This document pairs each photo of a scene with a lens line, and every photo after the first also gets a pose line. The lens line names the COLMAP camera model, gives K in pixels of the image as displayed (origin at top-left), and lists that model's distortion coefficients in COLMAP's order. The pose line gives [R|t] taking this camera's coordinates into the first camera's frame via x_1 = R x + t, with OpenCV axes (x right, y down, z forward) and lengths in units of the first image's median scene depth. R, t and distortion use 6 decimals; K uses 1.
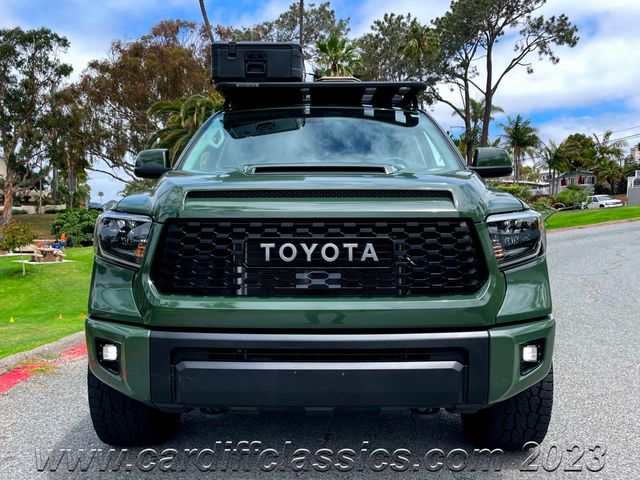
lens RADIAL K [[636.8, 0, 321.3], [0, 636.8, 237.3], [0, 0, 1]] dist [0.059015, 0.000000]
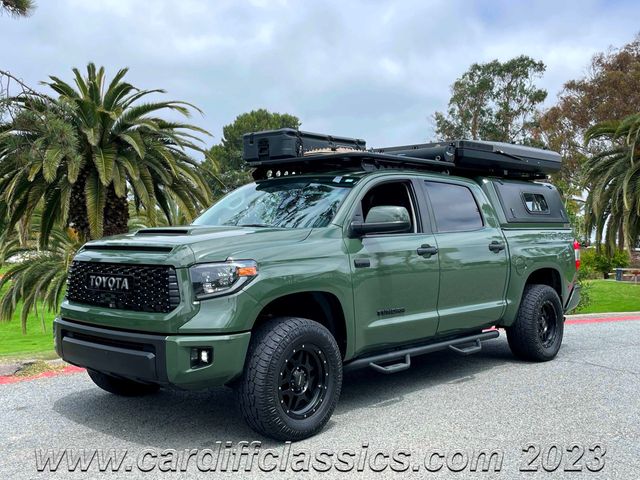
lens RADIAL K [[721.8, 0, 315.0], [0, 721.8, 241.1], [0, 0, 1]] dist [0.057852, 0.000000]
pose [[0.747451, 0.011981, -0.664209, 0.068864], [-0.041340, 0.998738, -0.028505, -0.002210], [0.663029, 0.048764, 0.747004, -0.004790]]
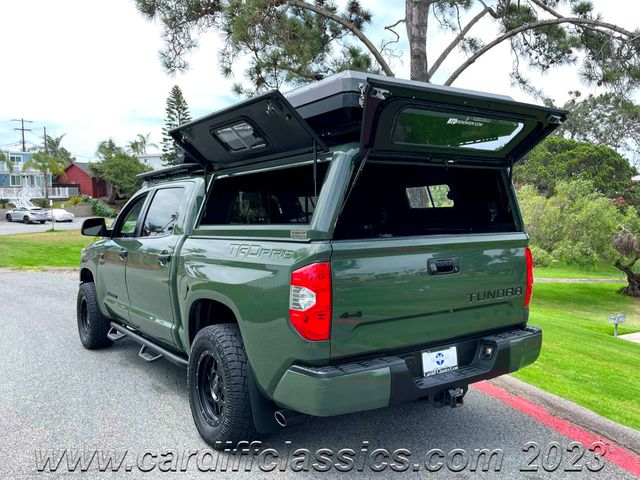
lens RADIAL K [[566.5, 0, 319.0], [0, 566.5, 241.1], [0, 0, 1]] dist [0.029514, -0.018553]
pose [[-0.820440, 0.046159, -0.569866, 0.041873], [-0.008922, 0.995580, 0.093488, -0.014892], [0.571663, 0.081786, -0.816402, 0.168354]]
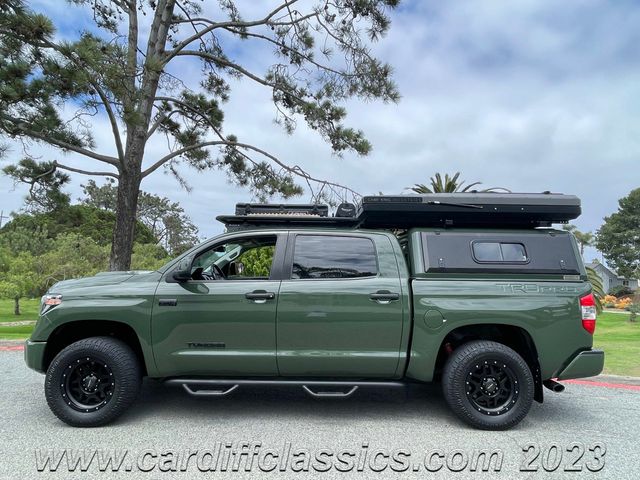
lens RADIAL K [[399.4, 0, 323.4], [0, 399.4, 241.3], [0, 0, 1]] dist [-0.009985, -0.003005]
pose [[0.026452, -0.059994, -0.997848, 0.077614], [-0.076980, 0.995111, -0.061870, -0.009599], [0.996682, 0.078451, 0.021704, 0.084770]]
